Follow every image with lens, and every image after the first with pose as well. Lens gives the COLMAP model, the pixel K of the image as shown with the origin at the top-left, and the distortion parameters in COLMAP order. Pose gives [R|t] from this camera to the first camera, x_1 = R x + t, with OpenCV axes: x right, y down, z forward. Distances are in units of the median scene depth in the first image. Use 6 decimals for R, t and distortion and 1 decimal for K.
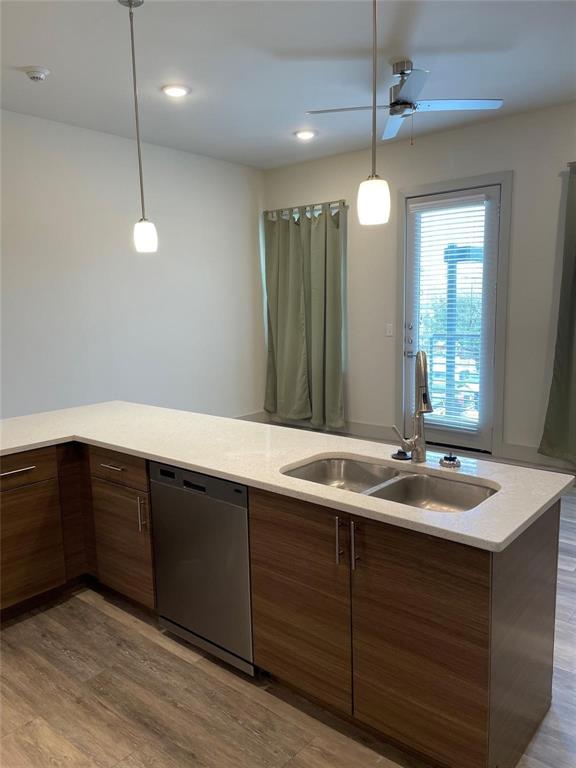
lens RADIAL K [[577.1, 0, 288.0], [0, 577.1, 384.0], [0, 0, 1]] dist [0.094907, -0.117991]
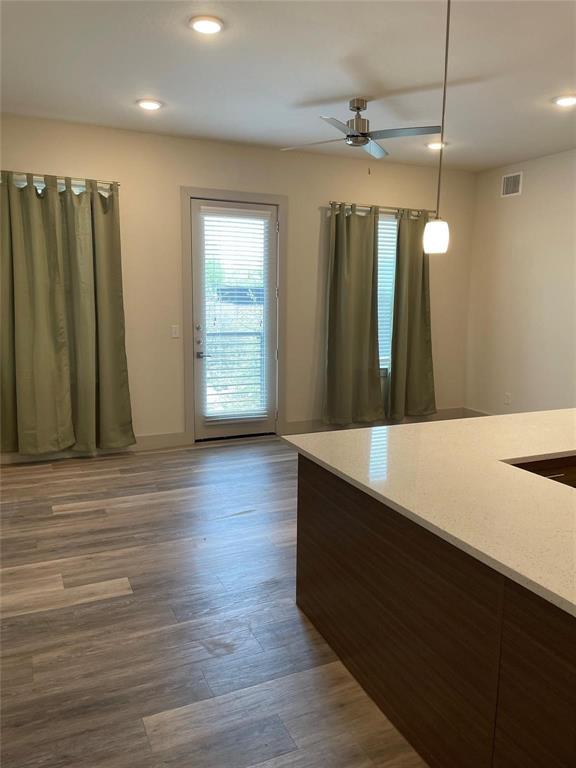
lens RADIAL K [[577.1, 0, 288.0], [0, 577.1, 384.0], [0, 0, 1]] dist [0.094907, -0.117991]
pose [[0.413905, -0.116131, 0.902882, -0.623314], [0.108869, 0.991026, 0.077560, -0.061871], [-0.903787, 0.066193, 0.422833, 0.433425]]
